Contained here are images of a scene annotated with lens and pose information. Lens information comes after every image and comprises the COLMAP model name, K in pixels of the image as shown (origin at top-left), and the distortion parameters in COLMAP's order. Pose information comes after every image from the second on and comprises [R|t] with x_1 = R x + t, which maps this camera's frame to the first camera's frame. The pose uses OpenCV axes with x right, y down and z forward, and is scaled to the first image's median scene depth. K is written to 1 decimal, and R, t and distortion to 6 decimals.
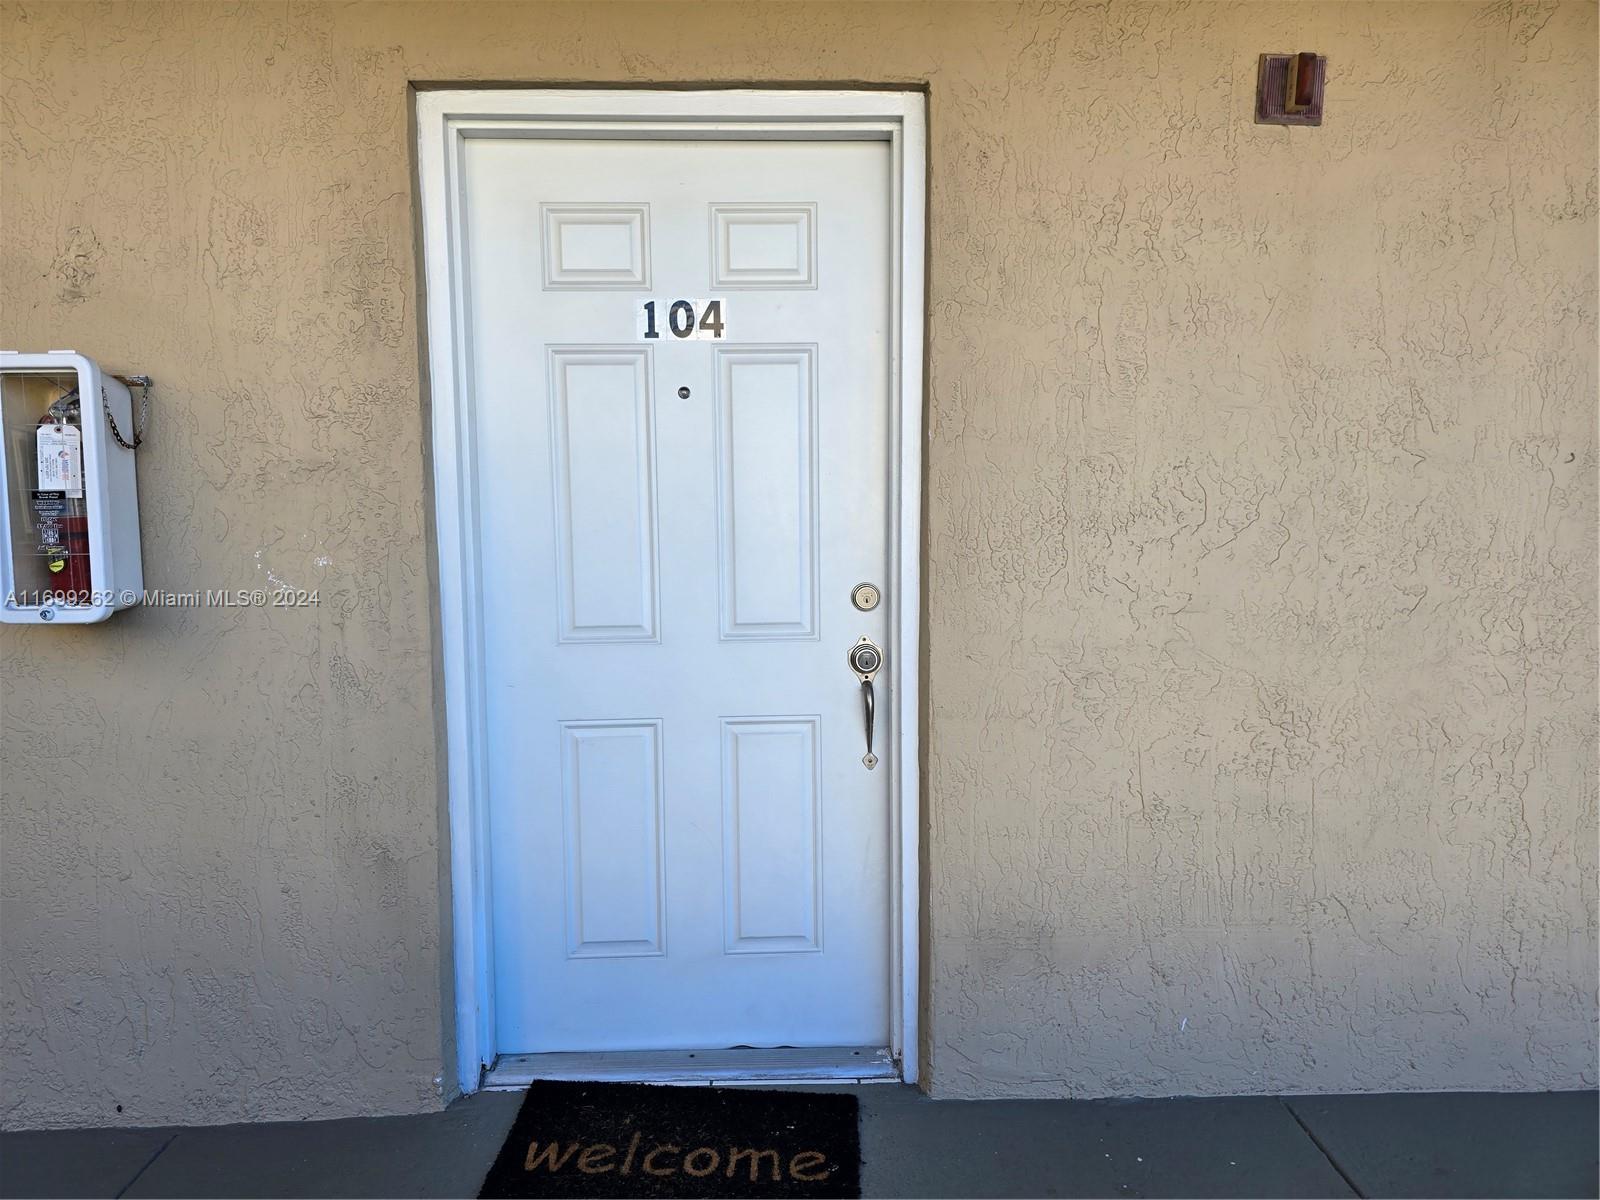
lens RADIAL K [[1076.4, 0, 802.5], [0, 1076.4, 604.9], [0, 0, 1]] dist [-0.024046, -0.001923]
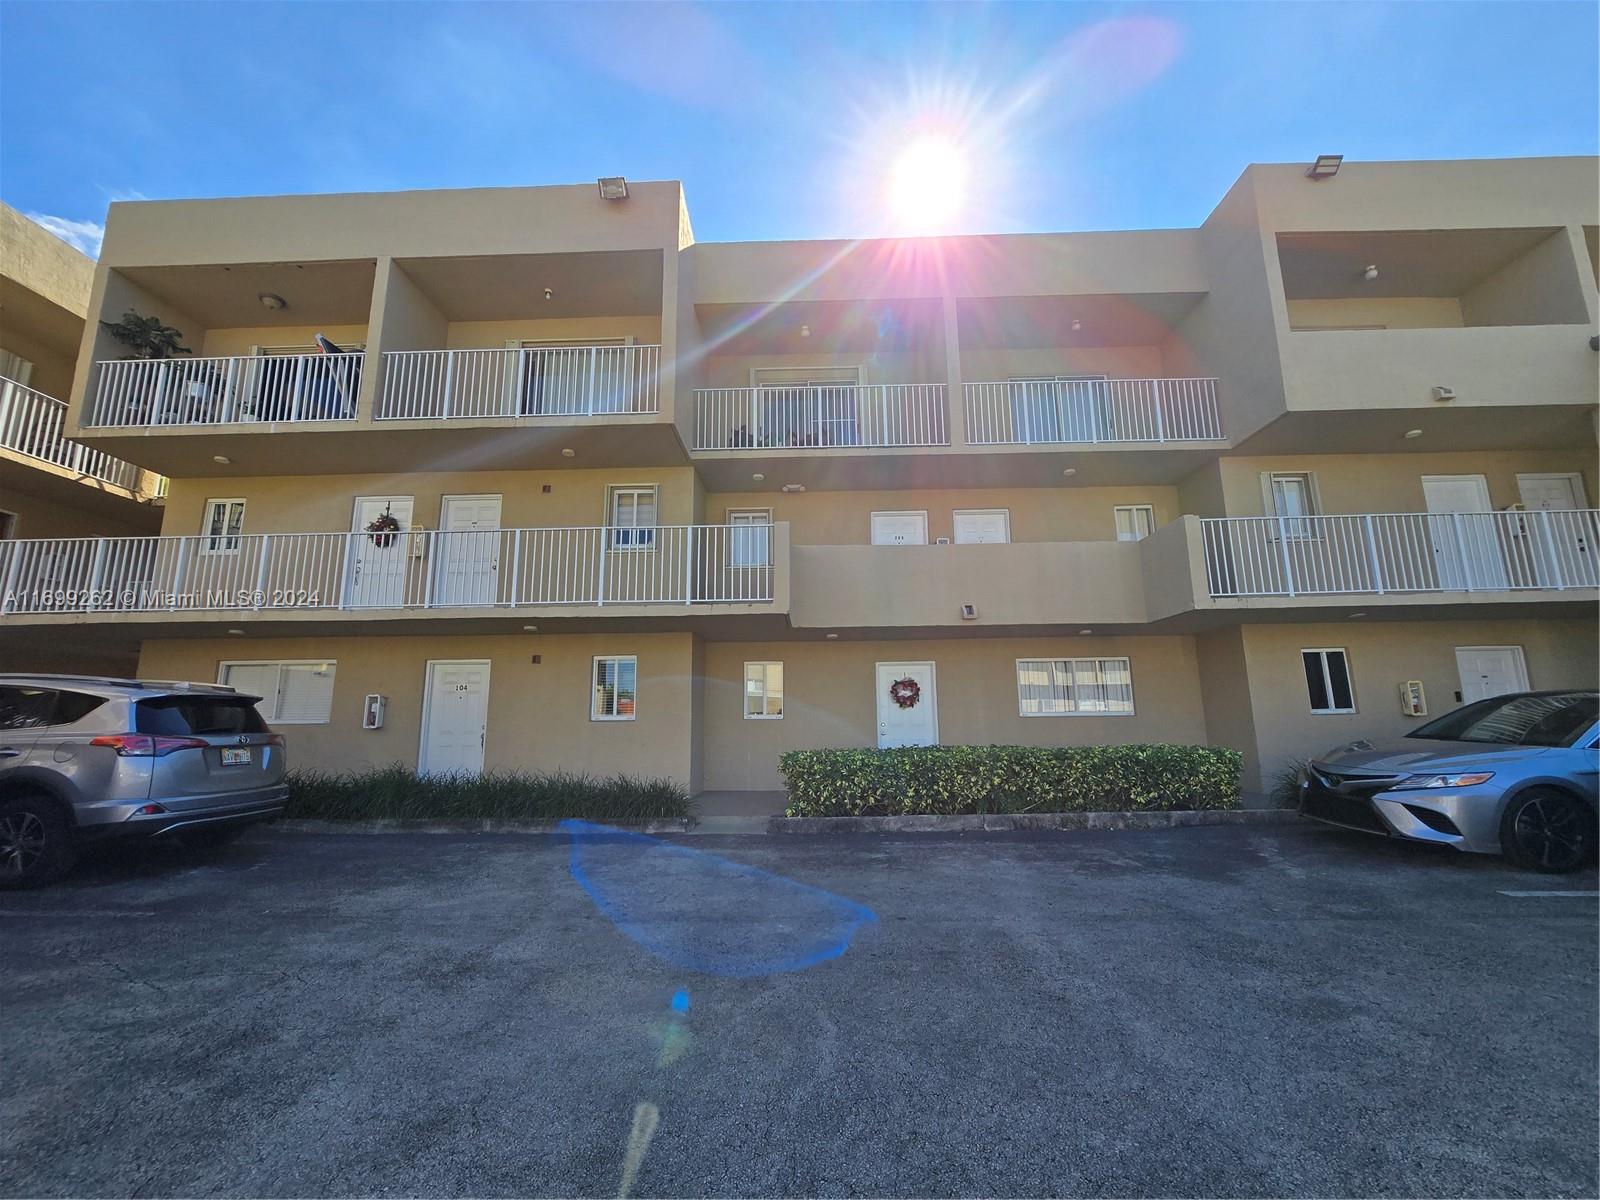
lens RADIAL K [[640.8, 0, 790.5], [0, 640.8, 598.6], [0, 0, 1]] dist [0.003276, 0.000555]
pose [[0.999510, -0.003886, -0.031057, 2.279626], [-0.004013, 0.968161, -0.250295, 0.232248], [0.031041, 0.250297, 0.967671, -3.335387]]
